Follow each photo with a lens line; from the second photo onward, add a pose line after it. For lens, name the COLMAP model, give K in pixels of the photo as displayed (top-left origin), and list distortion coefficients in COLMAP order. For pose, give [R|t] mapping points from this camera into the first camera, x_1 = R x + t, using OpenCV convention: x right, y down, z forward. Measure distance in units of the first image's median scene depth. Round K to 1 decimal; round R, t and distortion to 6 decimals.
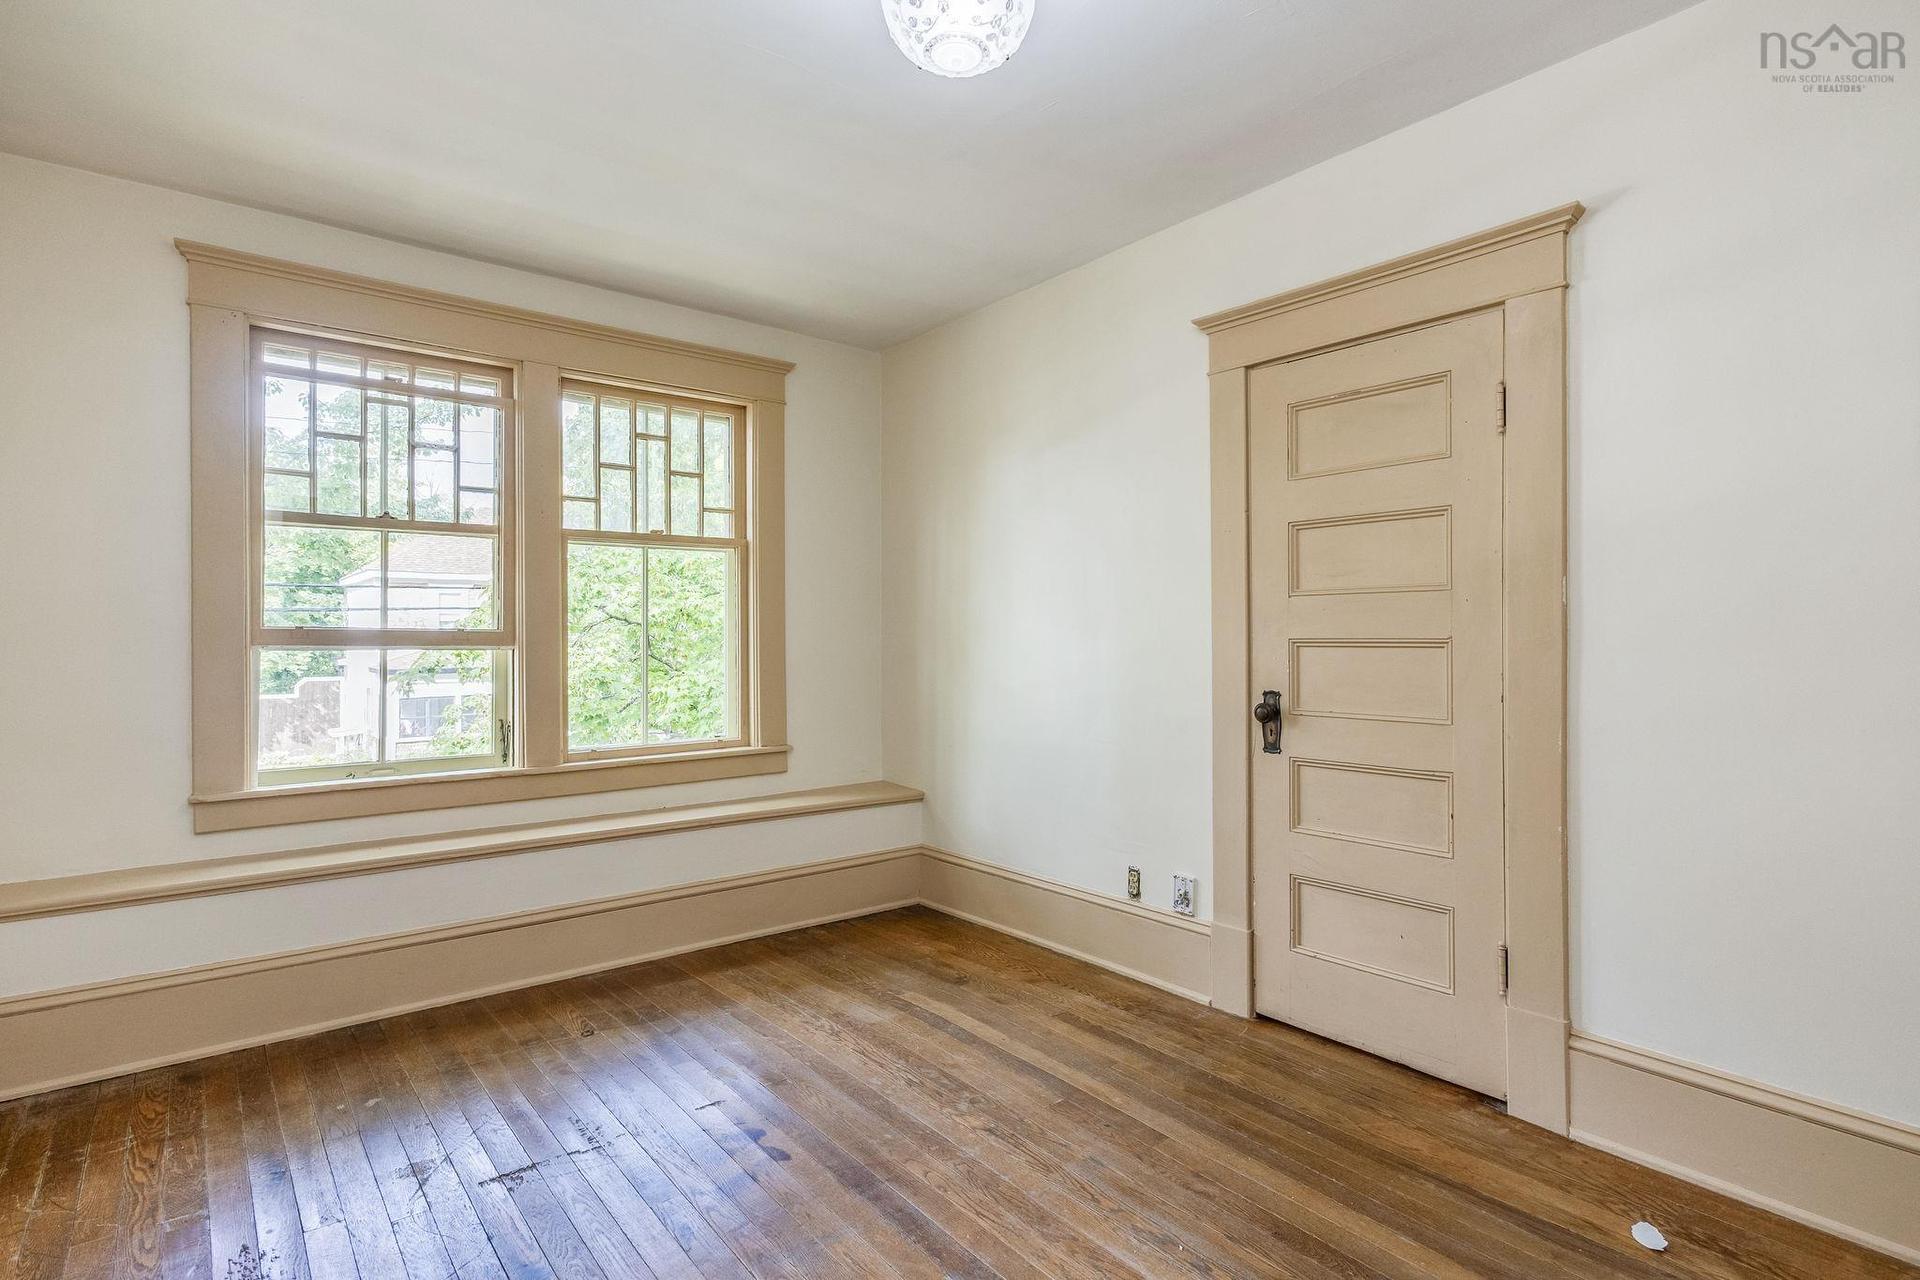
lens RADIAL K [[947.3, 0, 945.4], [0, 947.3, 634.1], [0, 0, 1]] dist [0.002671, 0.000281]
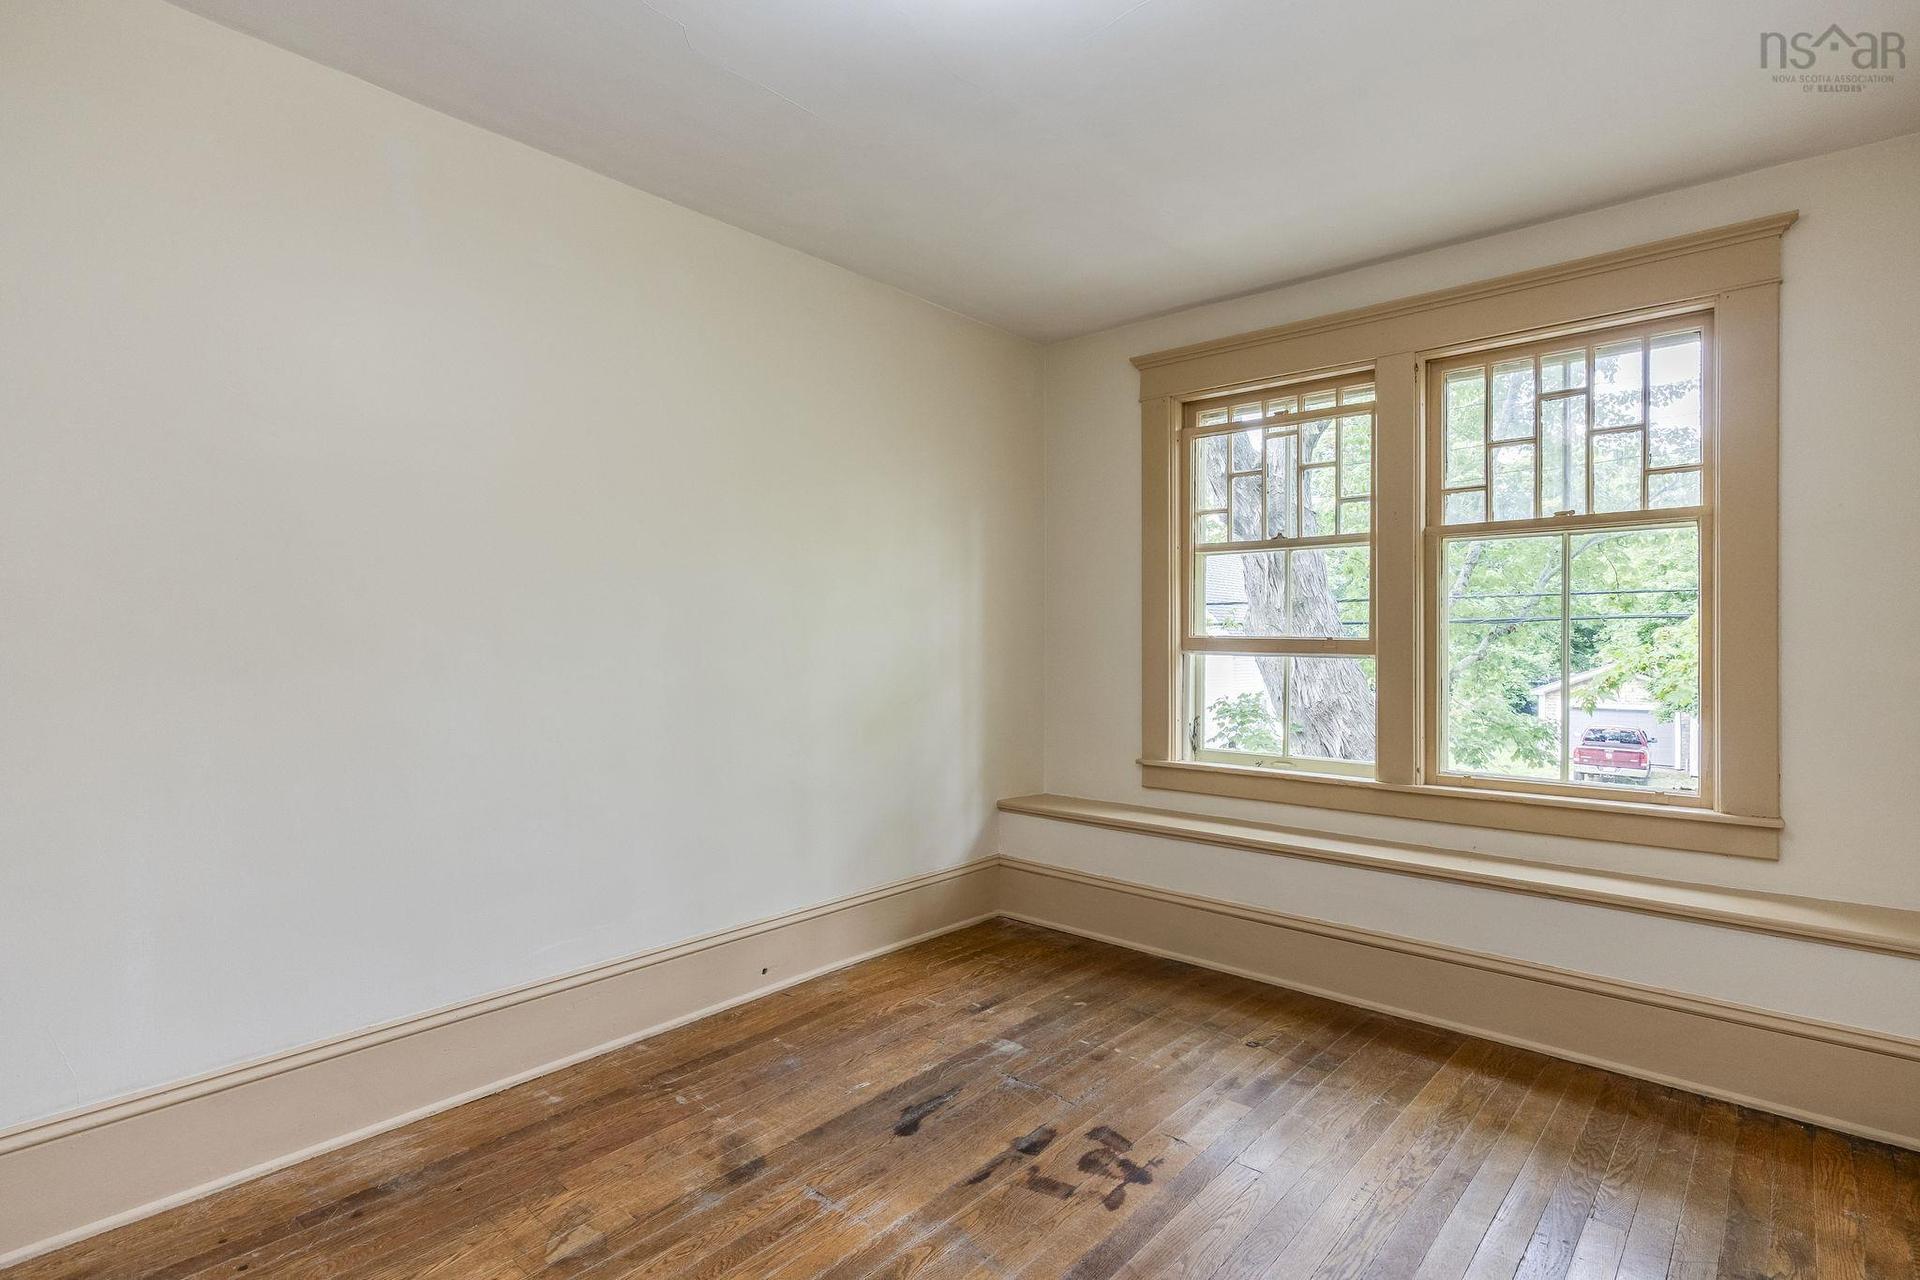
lens RADIAL K [[947.3, 0, 949.5], [0, 947.3, 647.3], [0, 0, 1]] dist [0.002671, 0.000281]
pose [[0.174738, 0.012546, -0.984535, 0.430077], [-0.000618, 0.999920, 0.012632, -0.007238], [0.984615, -0.001599, 0.174732, 0.405150]]
